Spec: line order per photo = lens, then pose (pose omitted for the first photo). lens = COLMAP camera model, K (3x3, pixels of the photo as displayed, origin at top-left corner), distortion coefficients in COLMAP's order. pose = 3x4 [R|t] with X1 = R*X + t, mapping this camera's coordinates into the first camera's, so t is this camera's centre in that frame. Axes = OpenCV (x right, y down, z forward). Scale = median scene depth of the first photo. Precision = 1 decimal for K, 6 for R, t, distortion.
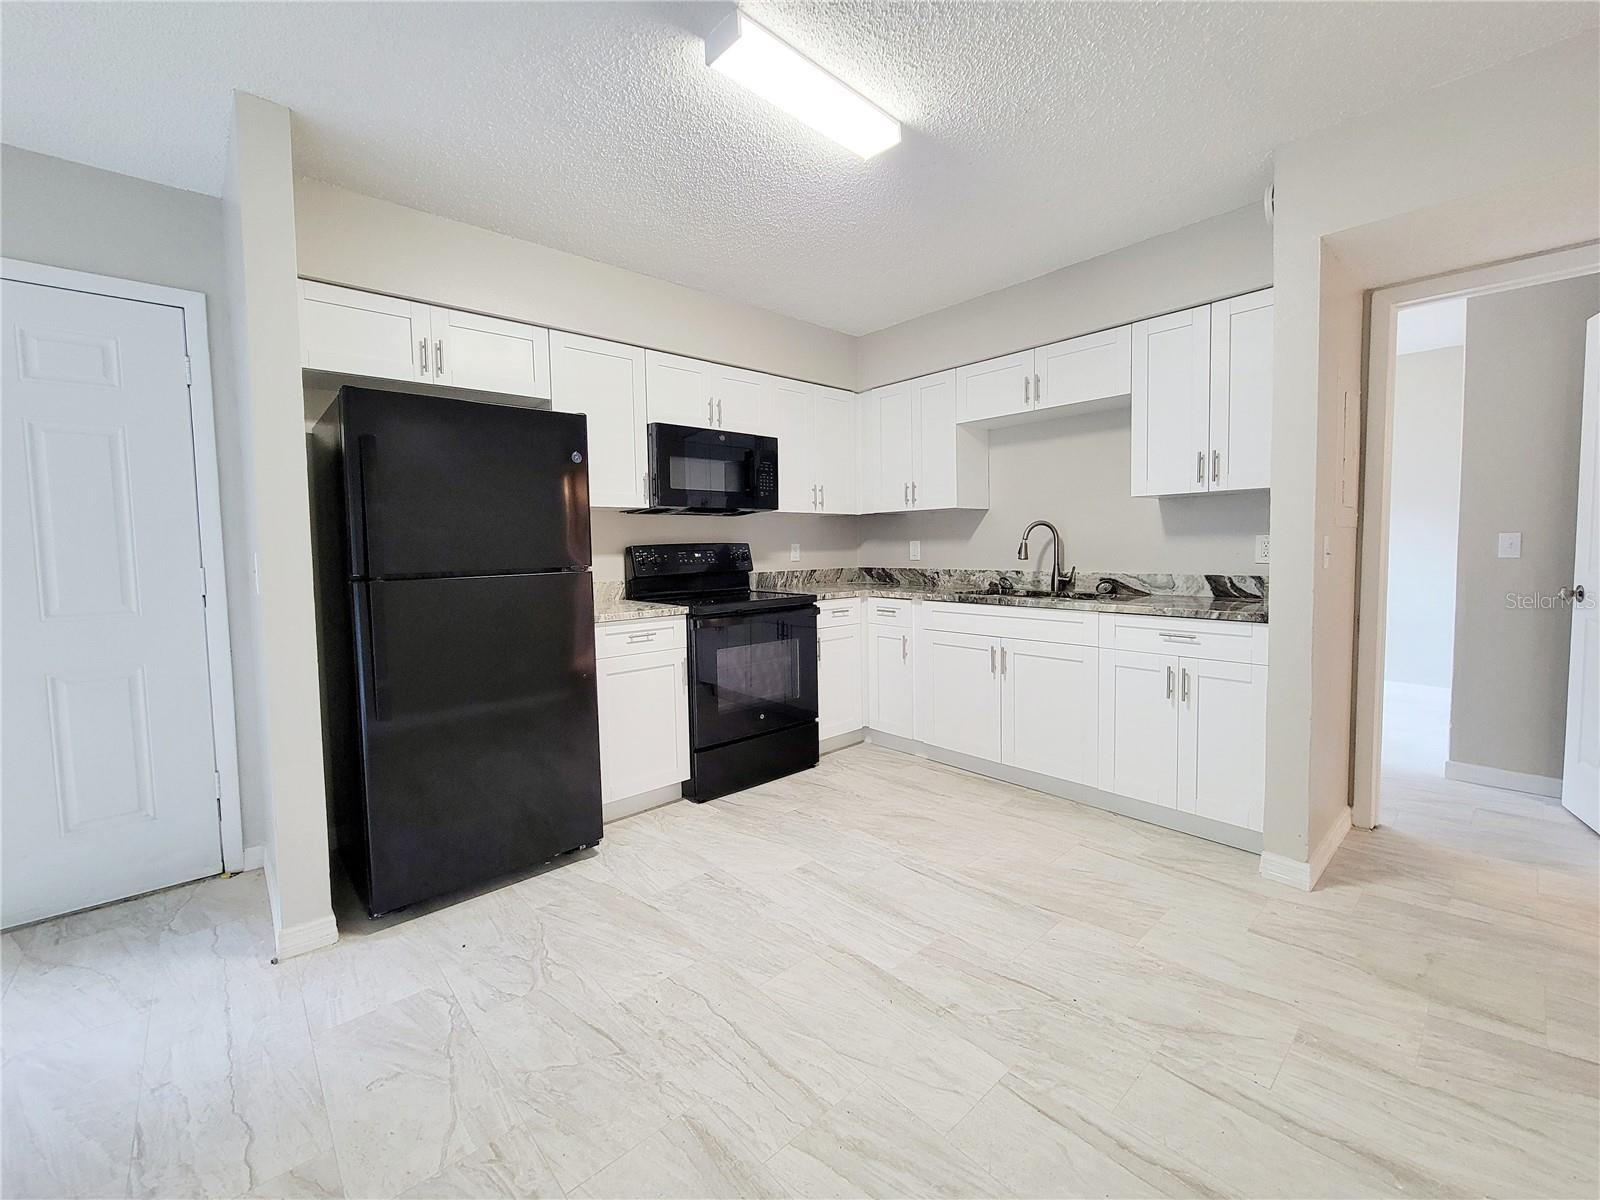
lens RADIAL K [[652.7, 0, 794.1], [0, 652.7, 582.9], [0, 0, 1]] dist [0.009912, -0.007107]
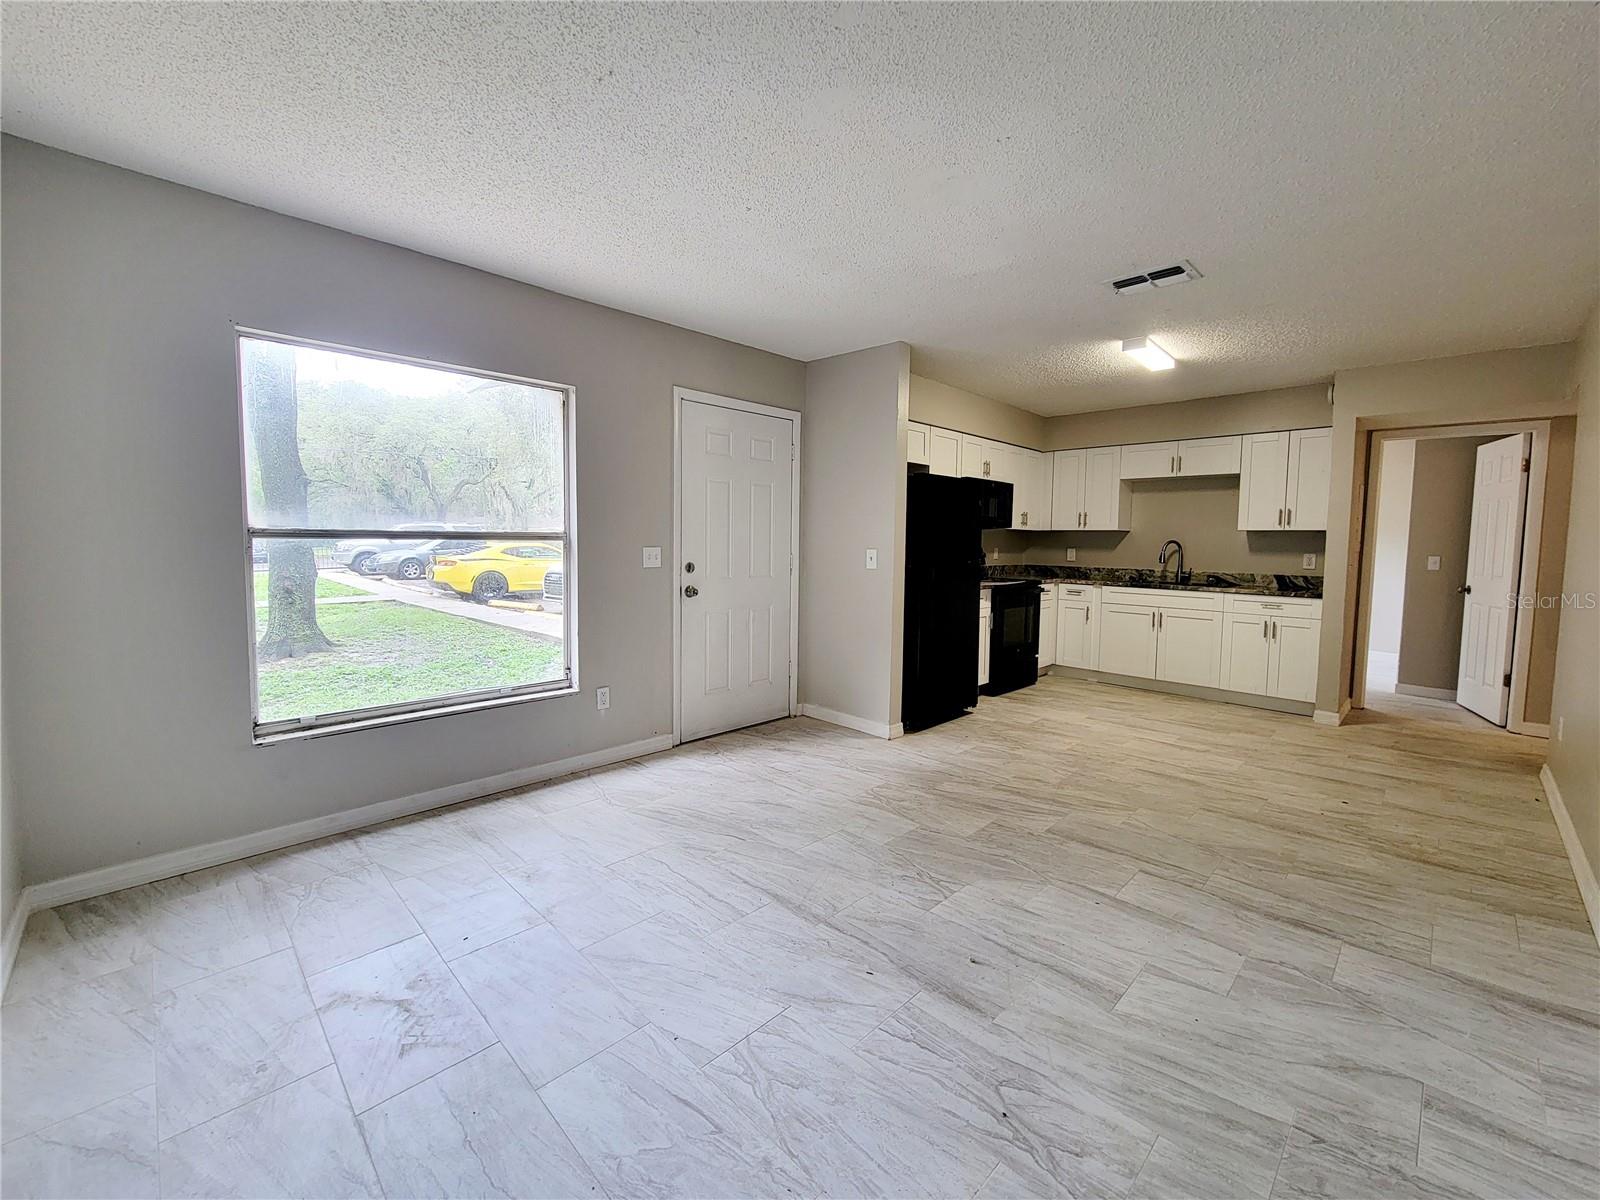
lens RADIAL K [[652.7, 0, 794.1], [0, 652.7, 582.9], [0, 0, 1]] dist [0.009912, -0.007107]
pose [[0.997898, 0.027832, 0.058530, -0.876646], [-0.028255, 0.999580, 0.006415, 0.039815], [-0.058327, -0.008055, 0.998265, -0.795401]]
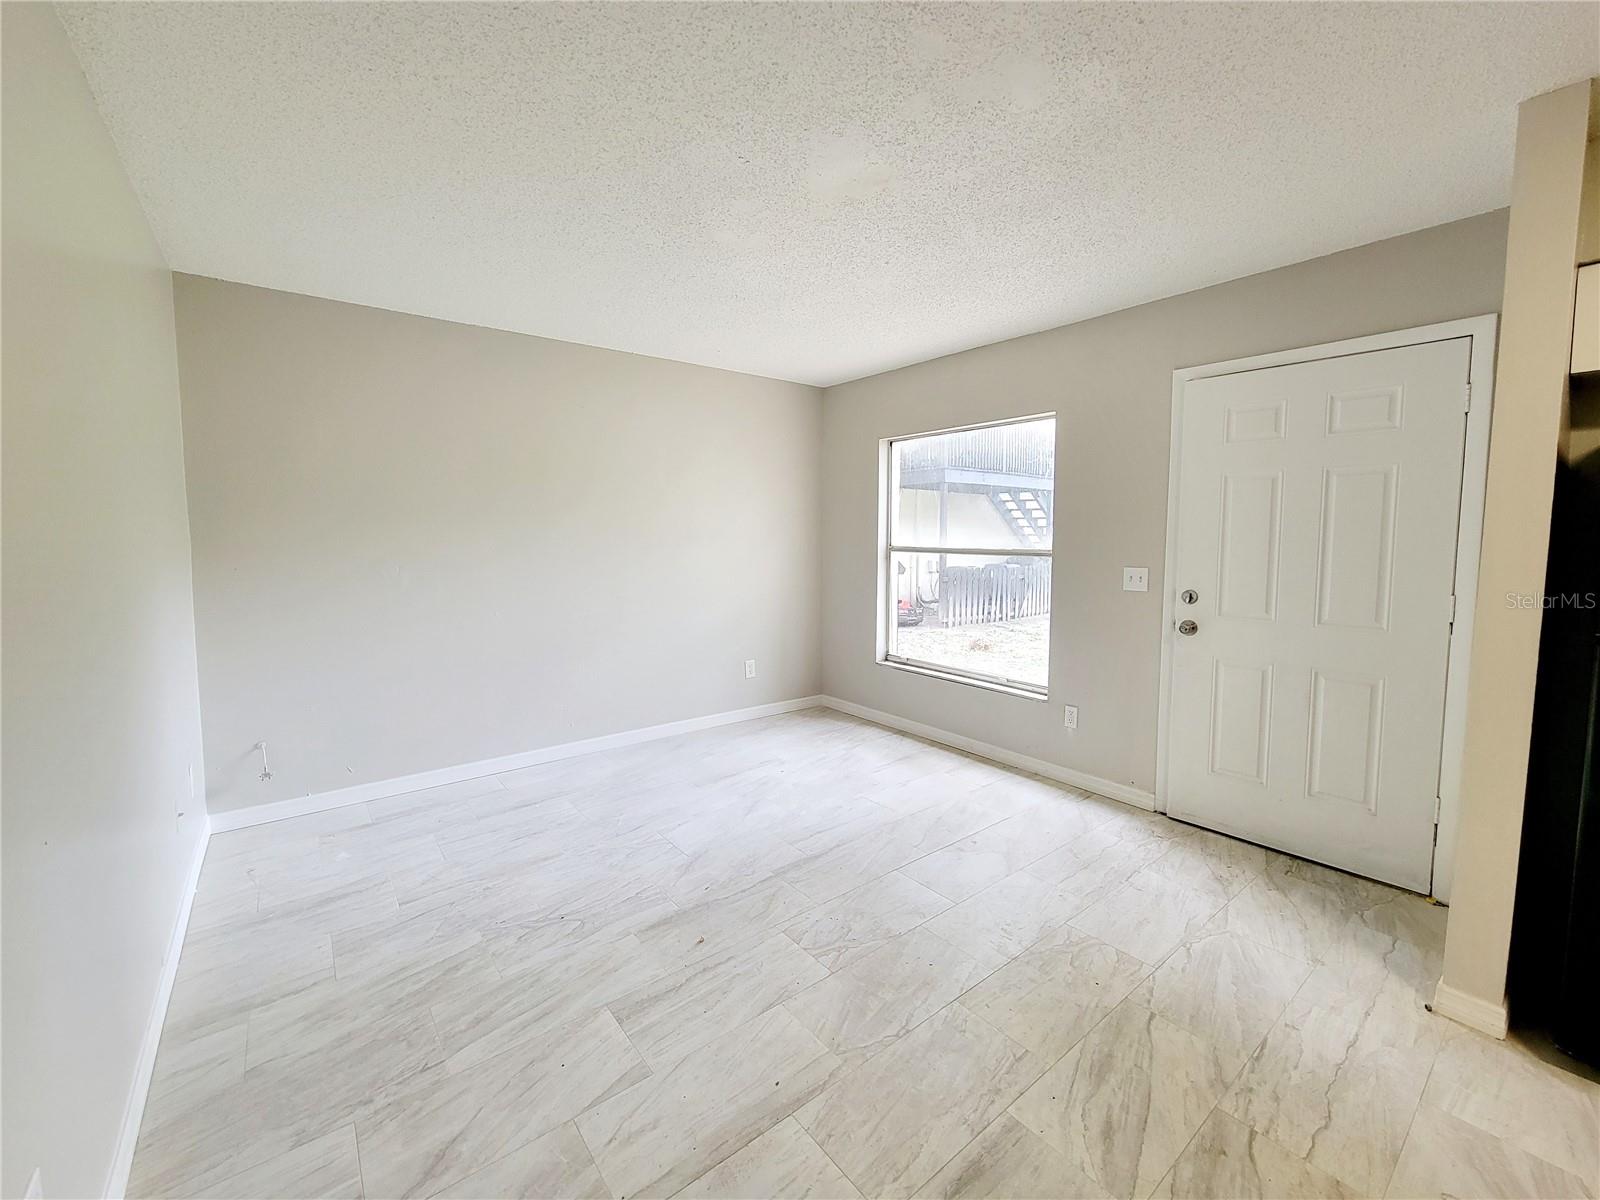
lens RADIAL K [[652.7, 0, 794.1], [0, 652.7, 582.9], [0, 0, 1]] dist [0.009912, -0.007107]
pose [[-0.062155, 0.092641, -0.993758, 0.129245], [-0.061190, 0.993456, 0.096440, -0.066161], [0.996189, 0.066803, -0.056080, 0.043085]]
